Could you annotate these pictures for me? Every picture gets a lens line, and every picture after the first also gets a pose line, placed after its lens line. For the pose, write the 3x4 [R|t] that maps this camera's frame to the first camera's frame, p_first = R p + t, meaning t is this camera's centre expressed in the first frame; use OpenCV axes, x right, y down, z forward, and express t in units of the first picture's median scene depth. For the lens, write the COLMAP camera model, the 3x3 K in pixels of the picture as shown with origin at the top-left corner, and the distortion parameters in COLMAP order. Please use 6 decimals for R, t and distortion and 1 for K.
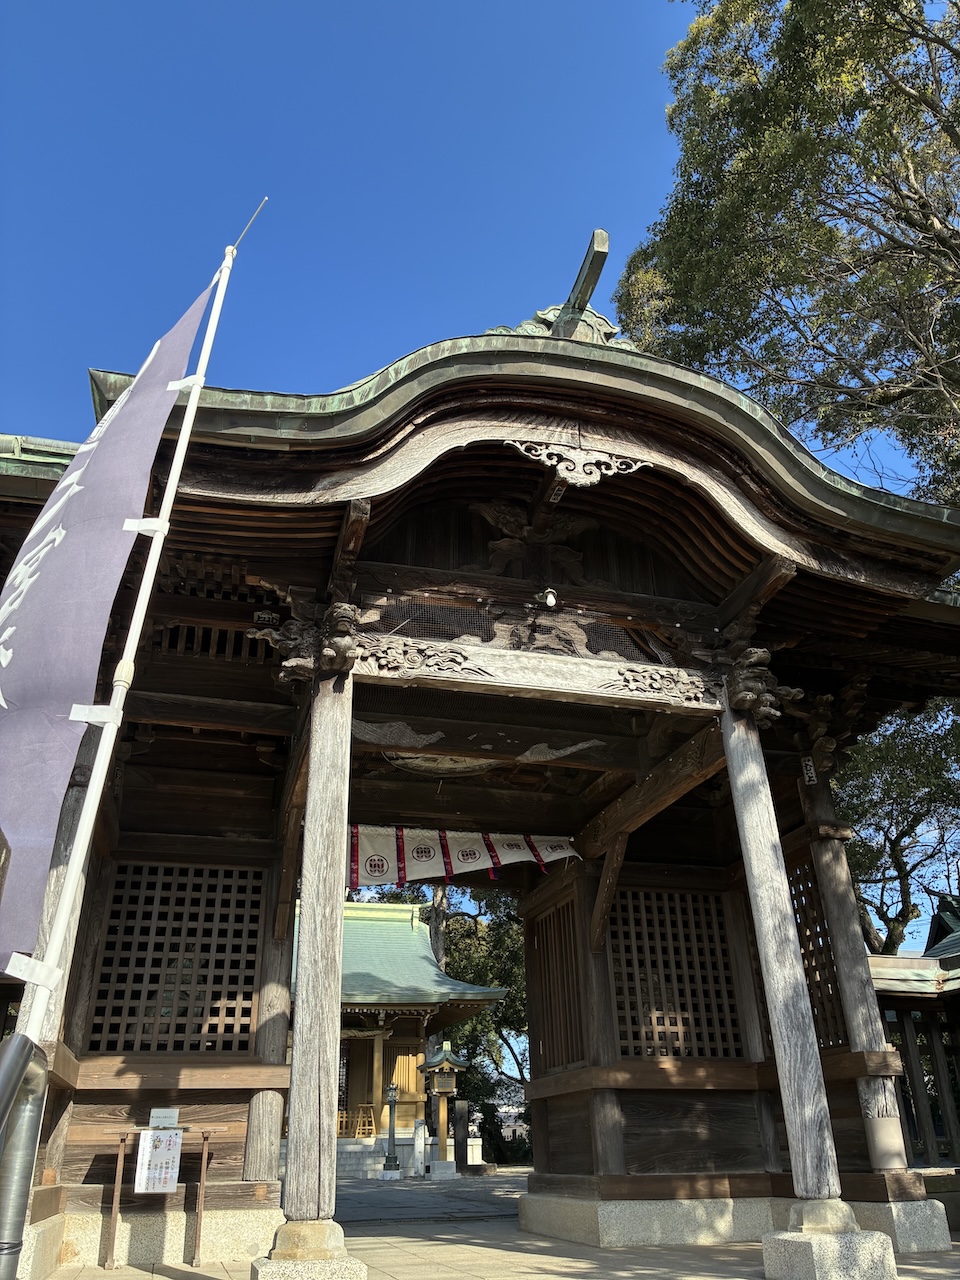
lens RADIAL K [[961.6, 0, 474.0], [0, 961.6, 643.2], [0, 0, 1]] dist [0.046259, -0.011504]
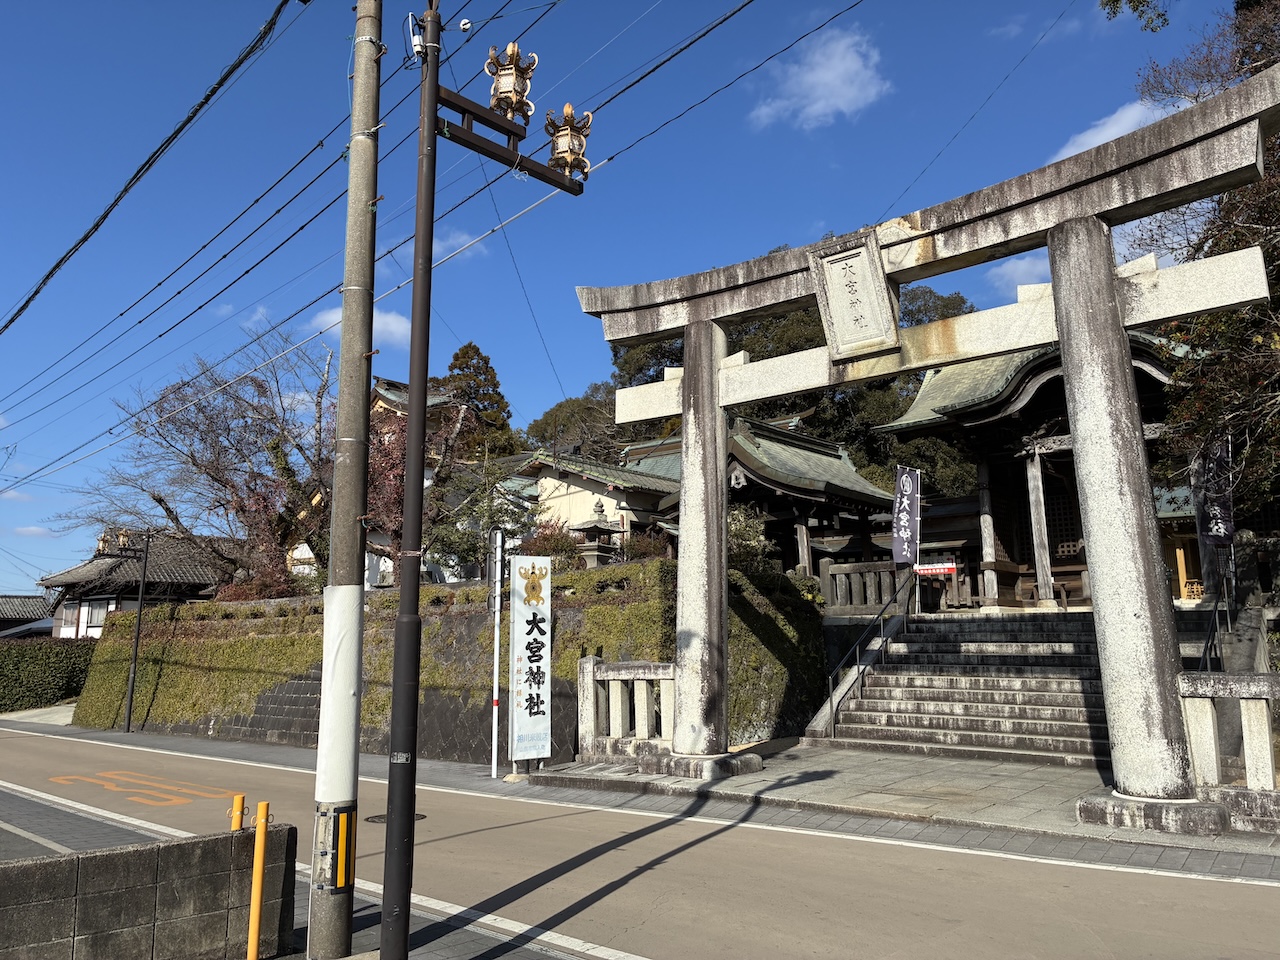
lens RADIAL K [[961.6, 0, 626.6], [0, 961.6, 467.0], [0, 0, 1]] dist [0.046259, -0.011504]
pose [[0.576569, -0.135704, -0.805700, 1.594072], [0.382852, 0.916024, 0.119688, -0.795187], [0.721799, -0.377472, 0.580105, -1.773707]]
